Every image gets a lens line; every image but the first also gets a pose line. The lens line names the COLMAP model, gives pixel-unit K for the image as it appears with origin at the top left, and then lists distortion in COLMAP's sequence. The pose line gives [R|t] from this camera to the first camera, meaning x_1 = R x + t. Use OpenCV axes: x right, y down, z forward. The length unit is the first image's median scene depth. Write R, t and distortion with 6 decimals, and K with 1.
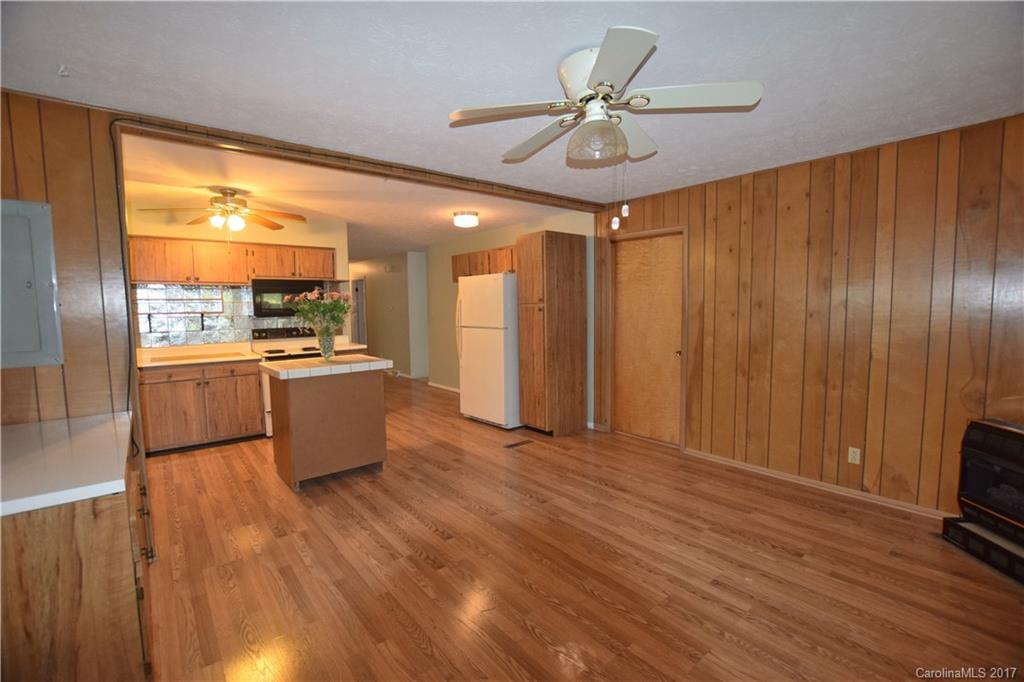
lens RADIAL K [[449.2, 0, 516.5], [0, 449.2, 342.1], [0, 0, 1]] dist [-0.033240, 0.002628]
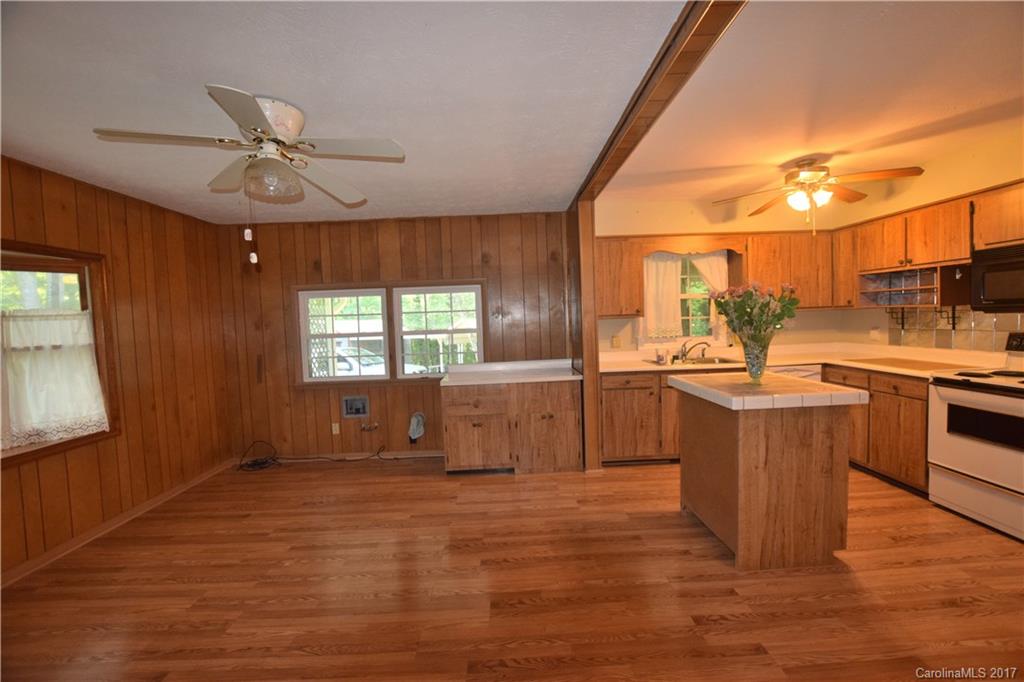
lens RADIAL K [[449.2, 0, 514.4], [0, 449.2, 342.3], [0, 0, 1]] dist [-0.033240, 0.002628]
pose [[-0.622018, 0.077154, -0.779192, 0.382856], [-0.021974, 0.993022, 0.115868, -0.099252], [0.782694, 0.089193, -0.615982, 1.218833]]
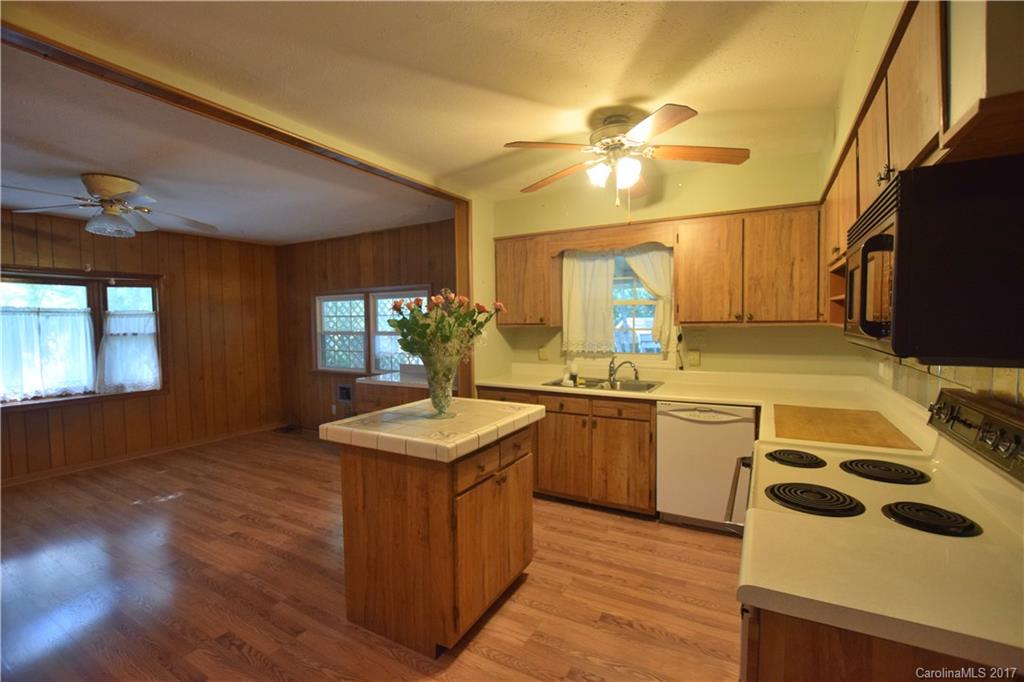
lens RADIAL K [[449.2, 0, 512.9], [0, 449.2, 341.5], [0, 0, 1]] dist [-0.033240, 0.002628]
pose [[-0.935225, 0.039737, -0.351817, -0.333947], [-0.007427, 0.991261, 0.131703, -0.138185], [0.353976, 0.125785, -0.926757, 1.685795]]
